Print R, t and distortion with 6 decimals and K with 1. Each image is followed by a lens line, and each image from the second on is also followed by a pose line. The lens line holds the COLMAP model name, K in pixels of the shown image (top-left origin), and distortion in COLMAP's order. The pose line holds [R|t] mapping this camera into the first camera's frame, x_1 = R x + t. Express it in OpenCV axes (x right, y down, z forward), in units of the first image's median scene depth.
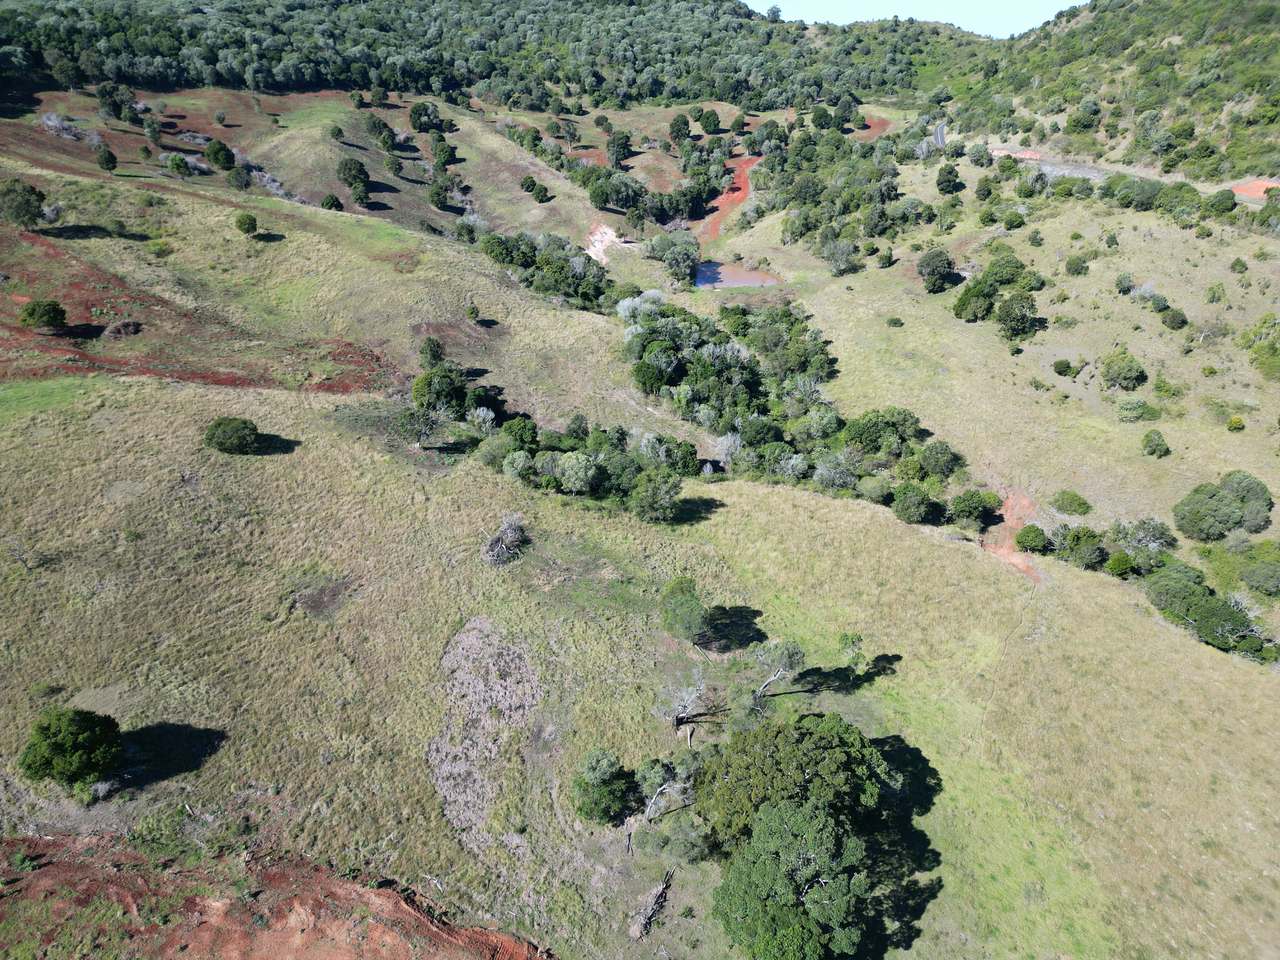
lens RADIAL K [[896.2, 0, 637.5], [0, 896.2, 476.0], [0, 0, 1]] dist [0.061564, -0.052757]
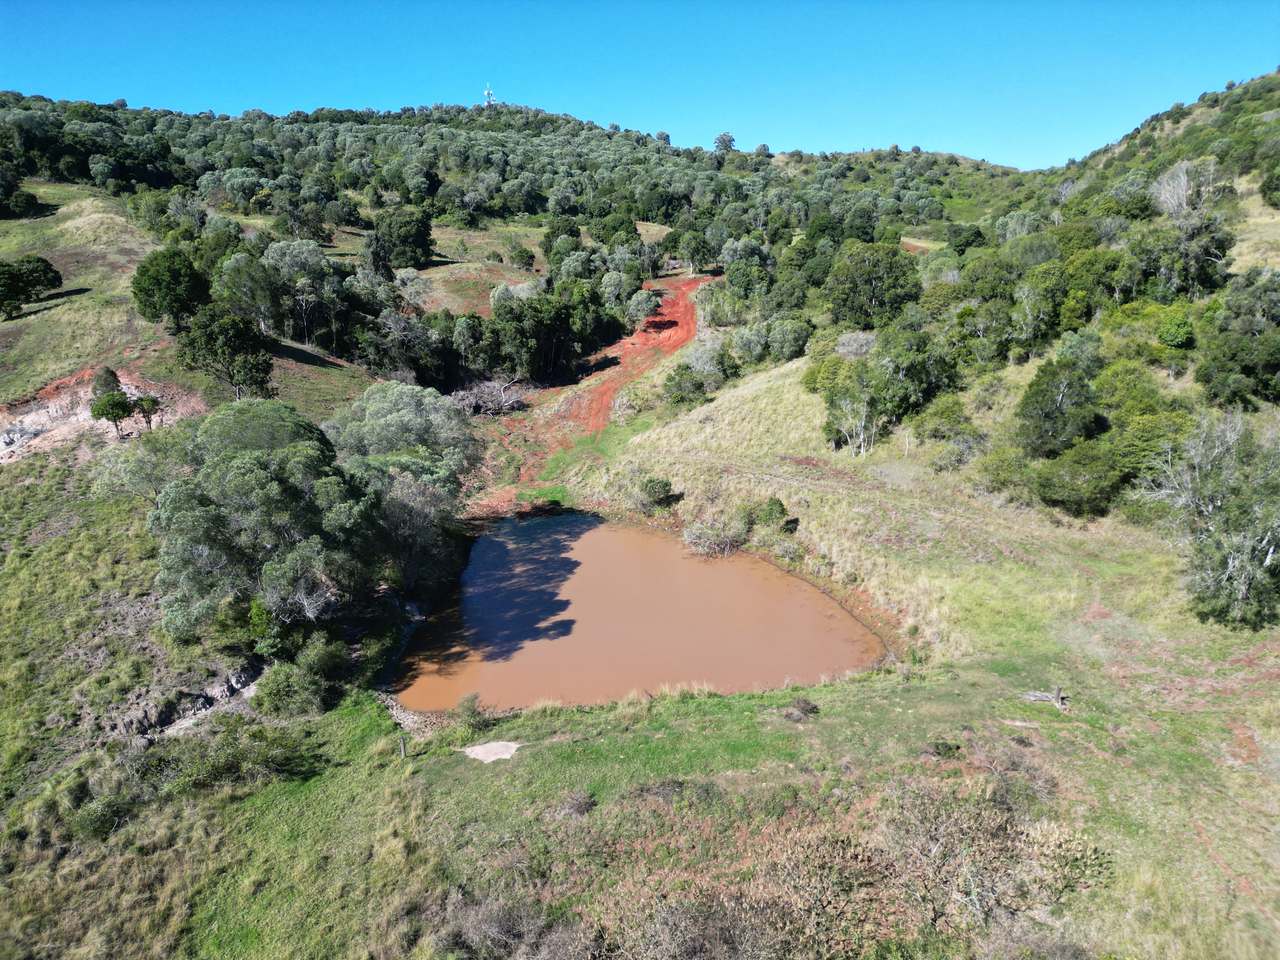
lens RADIAL K [[896.2, 0, 637.5], [0, 896.2, 476.0], [0, 0, 1]] dist [0.061564, -0.052757]
pose [[0.998802, -0.008249, 0.048238, 0.077153], [0.019040, 0.973528, -0.227772, -0.158284], [-0.045082, 0.228418, 0.972519, 0.625068]]
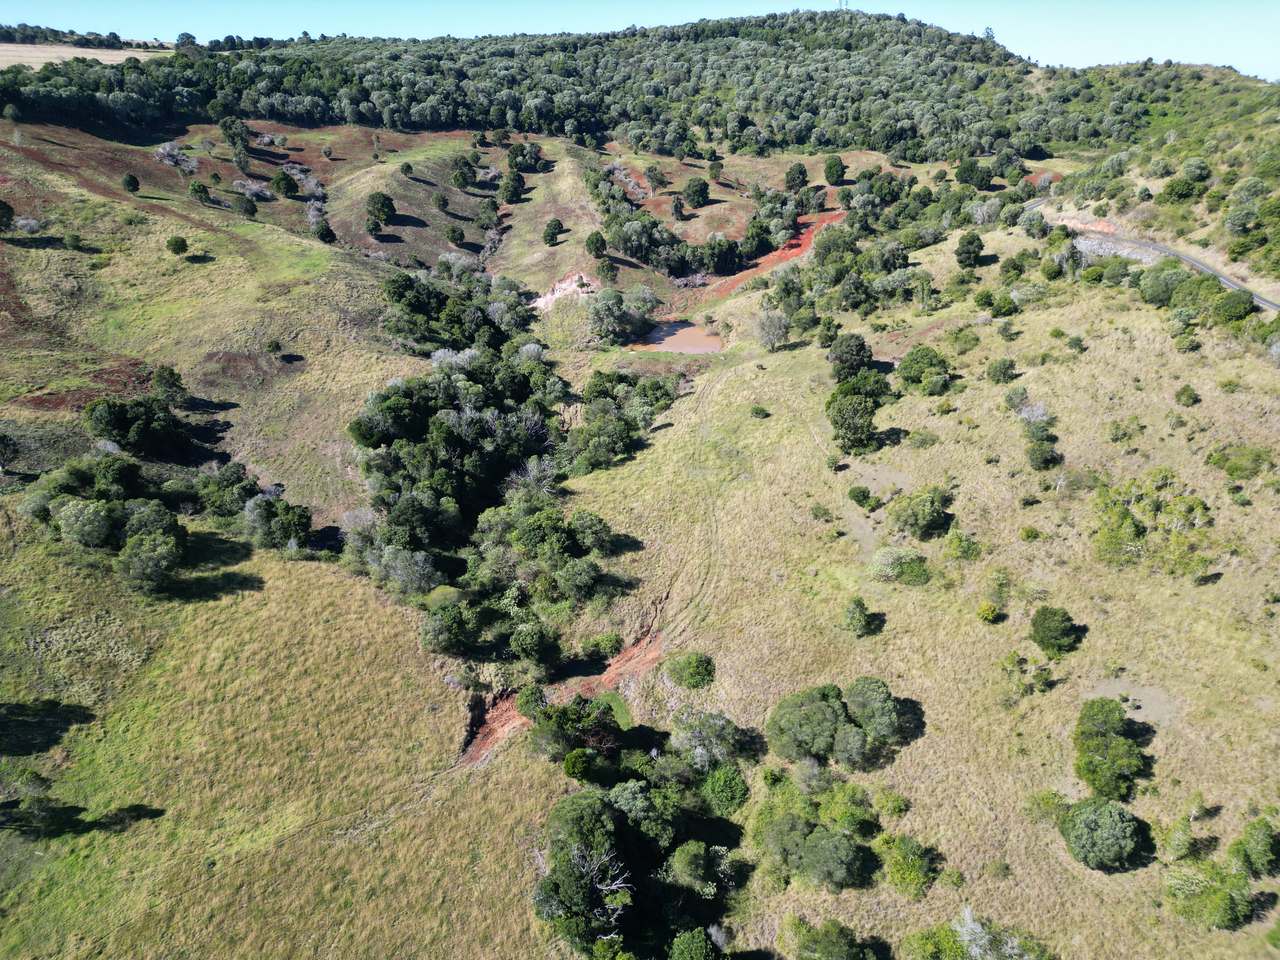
lens RADIAL K [[896.2, 0, 637.5], [0, 896.2, 476.0], [0, 0, 1]] dist [0.061564, -0.052757]
pose [[0.929456, 0.151244, -0.336506, 0.305990], [-0.165317, 0.986150, -0.013388, -0.052969], [0.329820, 0.068073, 0.941586, 0.115268]]
